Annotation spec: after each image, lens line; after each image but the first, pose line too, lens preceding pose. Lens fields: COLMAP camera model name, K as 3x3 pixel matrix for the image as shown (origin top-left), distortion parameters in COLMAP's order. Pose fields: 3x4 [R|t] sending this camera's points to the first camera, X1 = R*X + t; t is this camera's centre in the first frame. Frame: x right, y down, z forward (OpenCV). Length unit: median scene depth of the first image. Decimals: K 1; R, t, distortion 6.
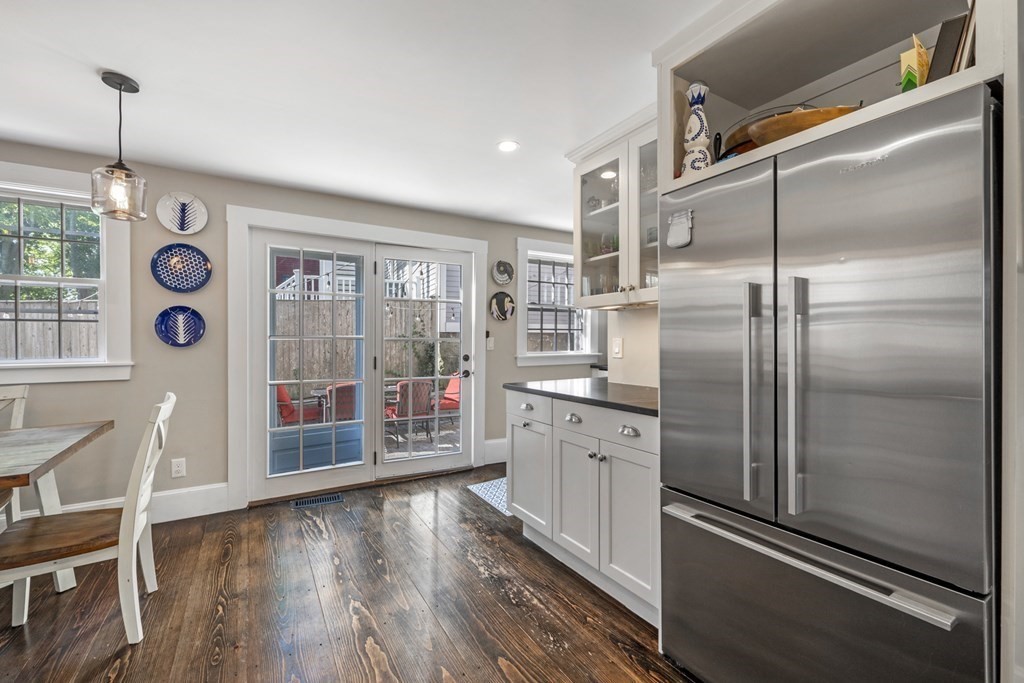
lens RADIAL K [[414.0, 0, 497.8], [0, 414.0, 337.9], [0, 0, 1]] dist [-0.000922, -0.000385]
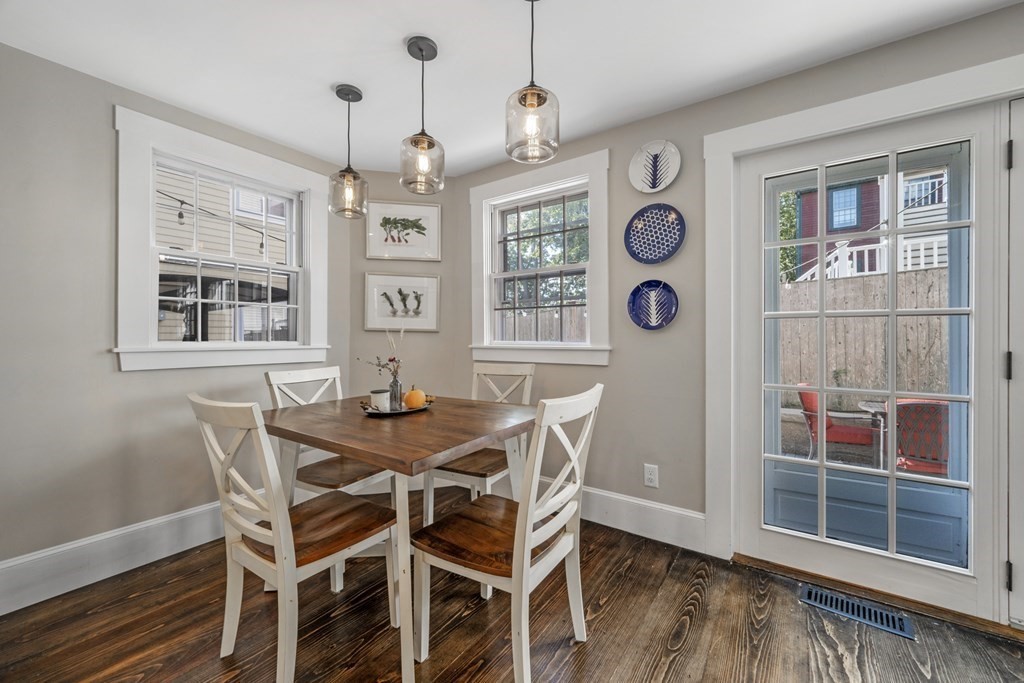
lens RADIAL K [[414.0, 0, 497.8], [0, 414.0, 337.9], [0, 0, 1]] dist [-0.000922, -0.000385]
pose [[0.401677, 0.001594, -0.915780, -0.134210], [0.003747, 0.999987, 0.003384, 0.033292], [0.915774, -0.004790, 0.401666, 0.383576]]
